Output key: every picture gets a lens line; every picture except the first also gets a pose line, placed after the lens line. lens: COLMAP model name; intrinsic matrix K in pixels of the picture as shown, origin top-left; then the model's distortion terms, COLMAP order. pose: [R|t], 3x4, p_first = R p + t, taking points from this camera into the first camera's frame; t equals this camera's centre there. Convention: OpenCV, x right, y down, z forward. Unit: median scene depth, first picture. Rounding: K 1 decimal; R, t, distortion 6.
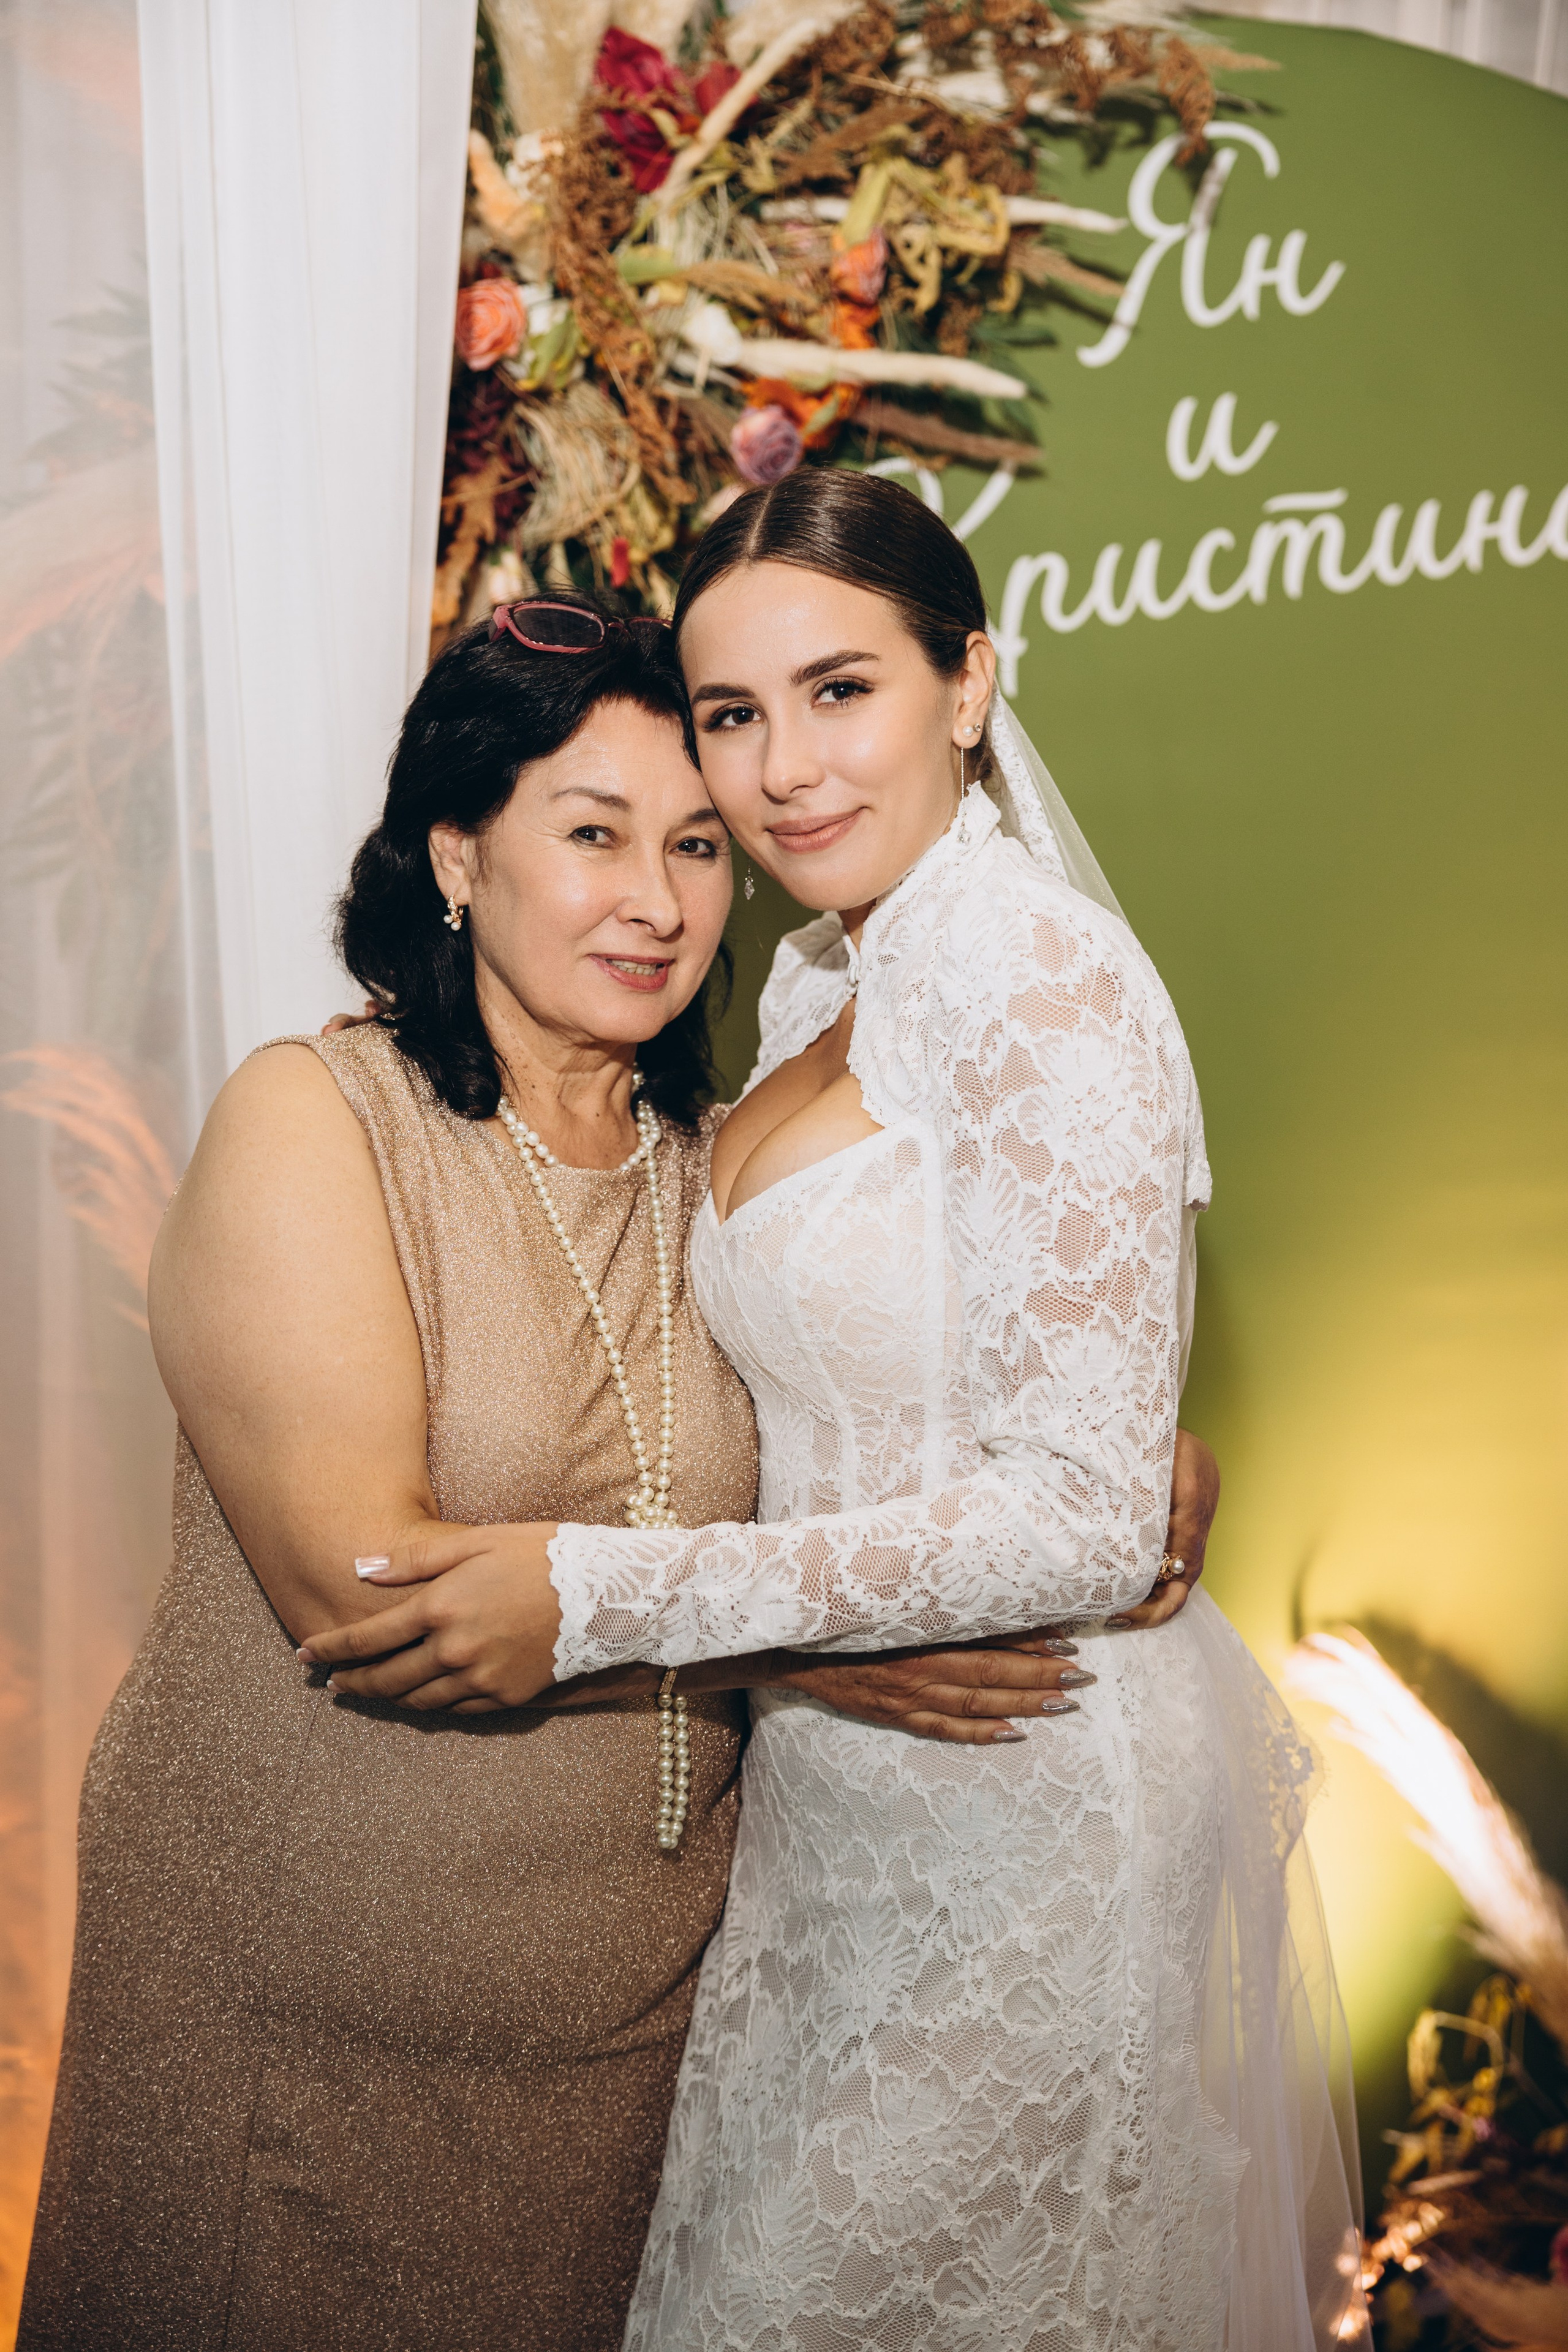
lens RADIAL K [[3310.8, 0, 793.5], [0, 3310.8, 1146.1], [0, 0, 1]] dist [0.469589, -1.007324]
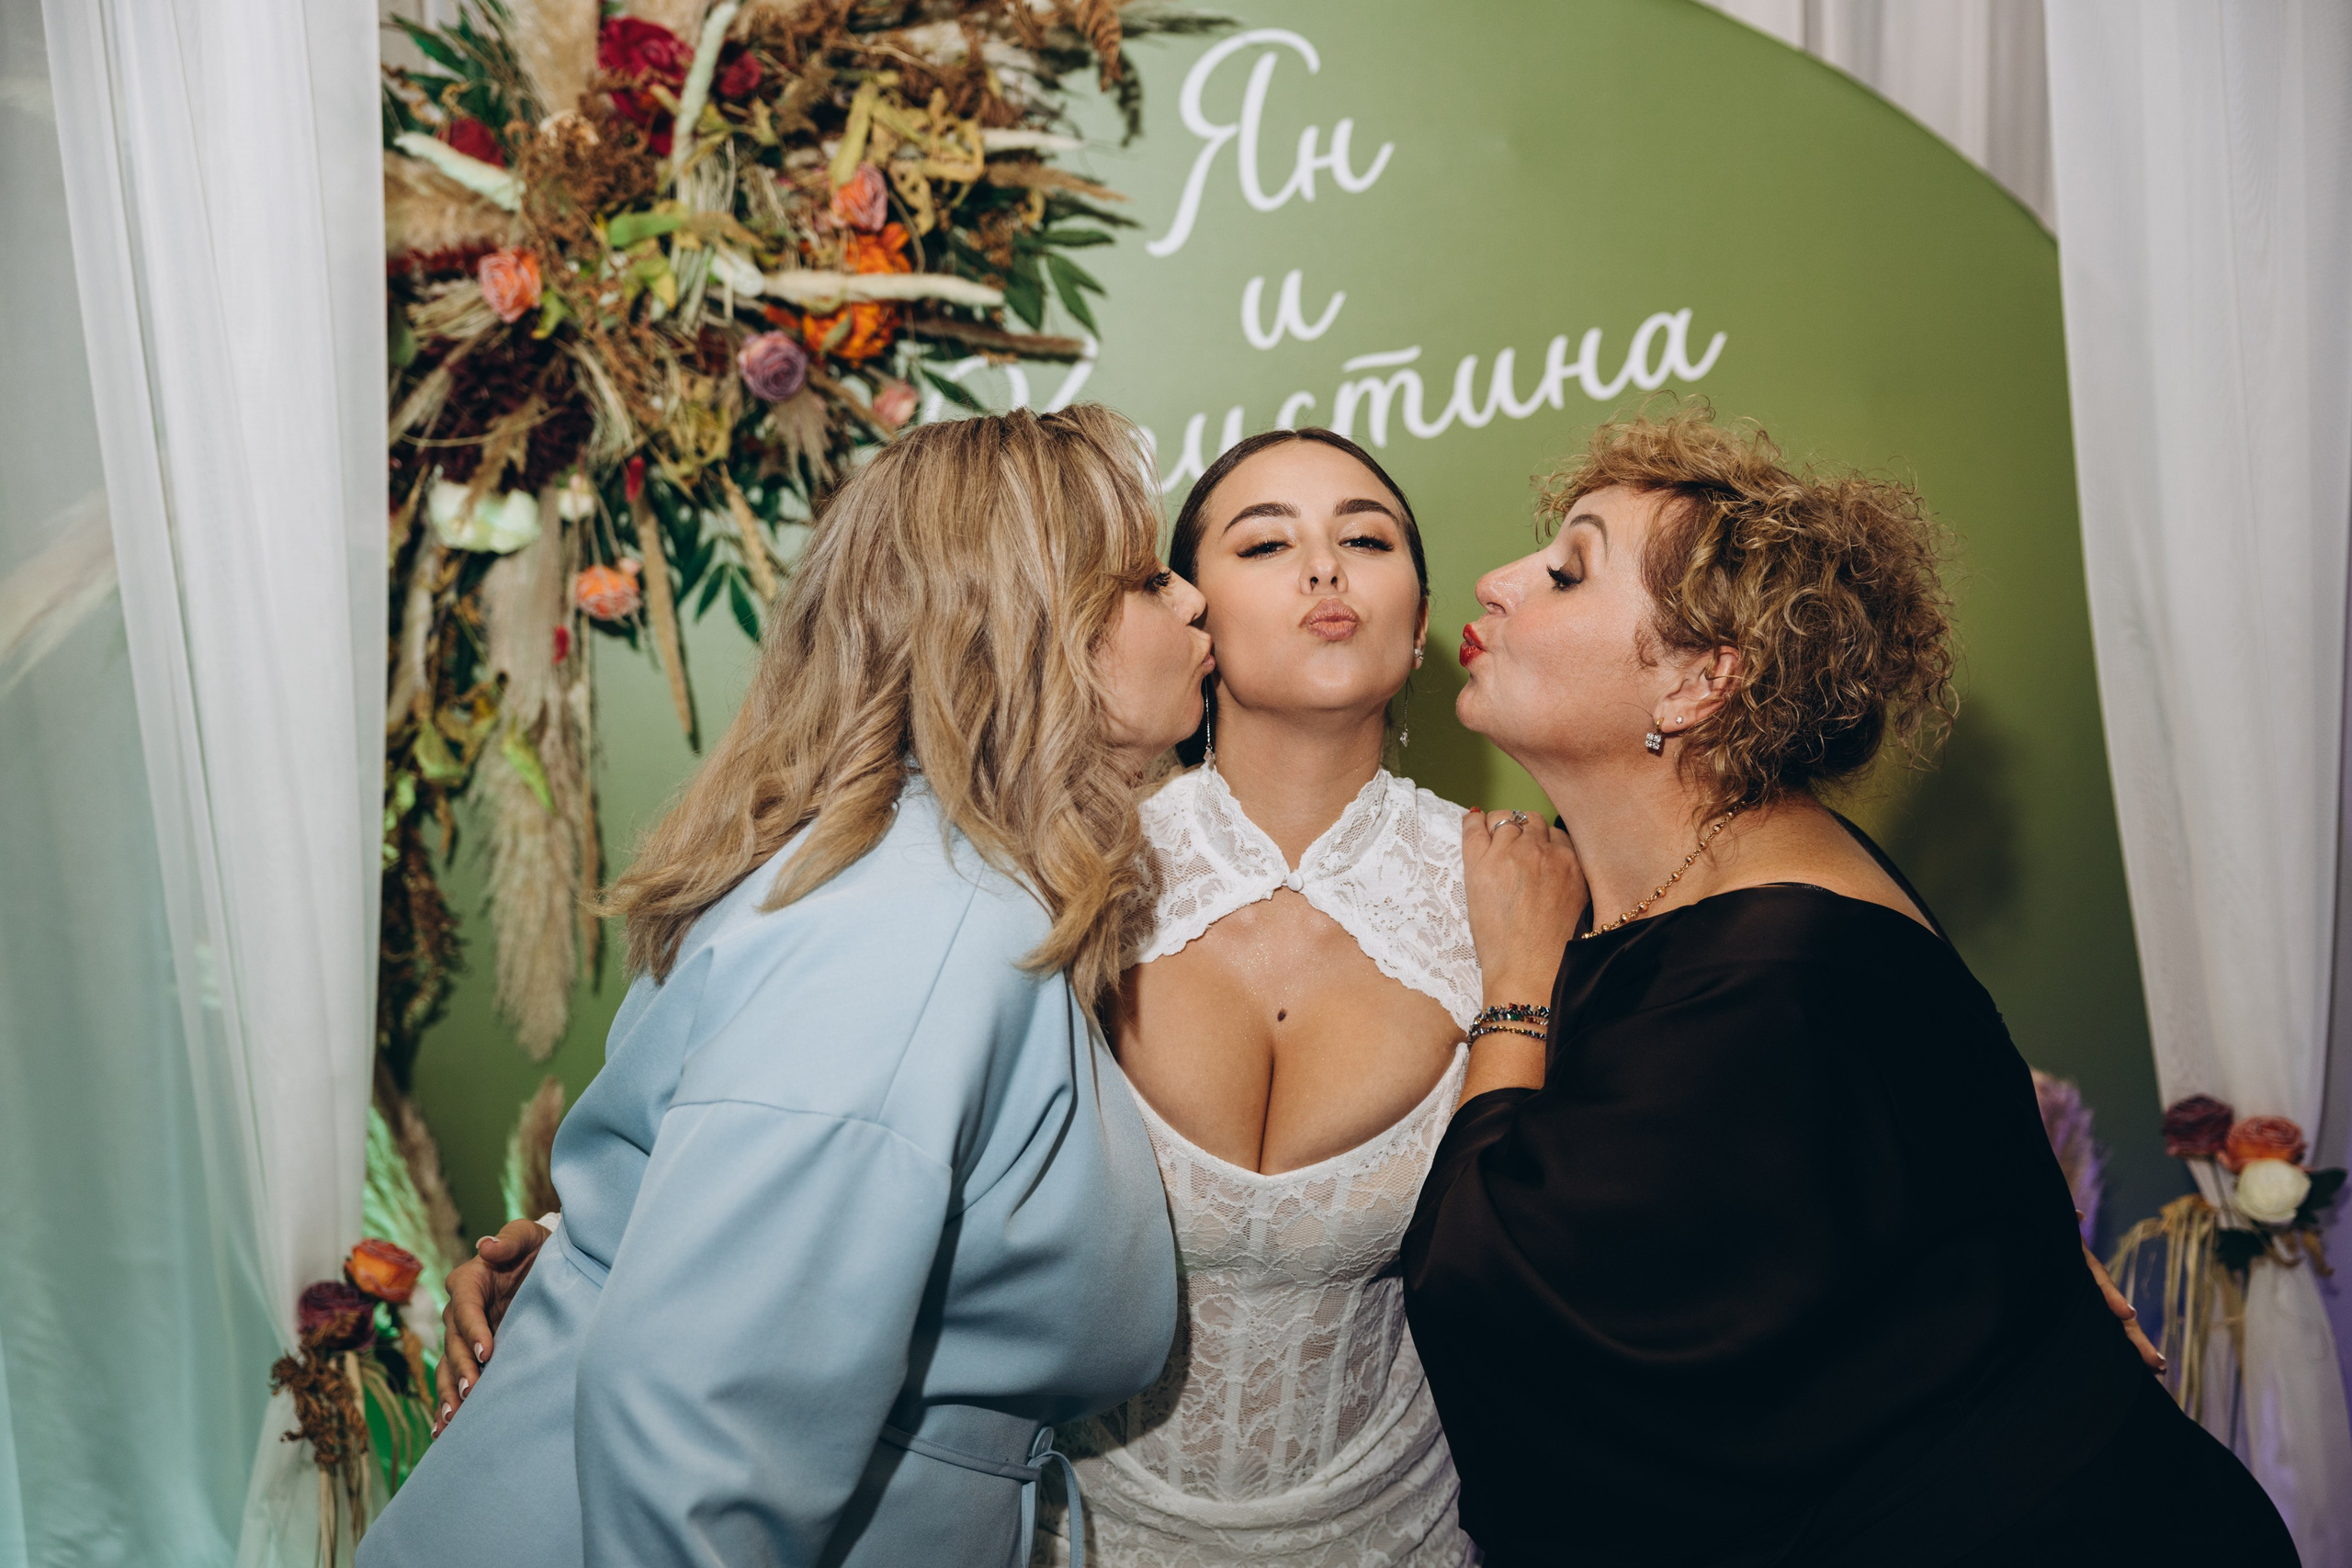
lens RADIAL K [[3310.5, 0, 1176.0], [0, 3310.5, 784.0], [0, 0, 1]] dist [0.469589, -1.007324]
pose [[0.980800, -0.066542, -0.183315, 0.282935], [0.057710, 0.996920, -0.053109, -0.002771], [0.186284, 0.041511, 0.981619, -0.052867]]
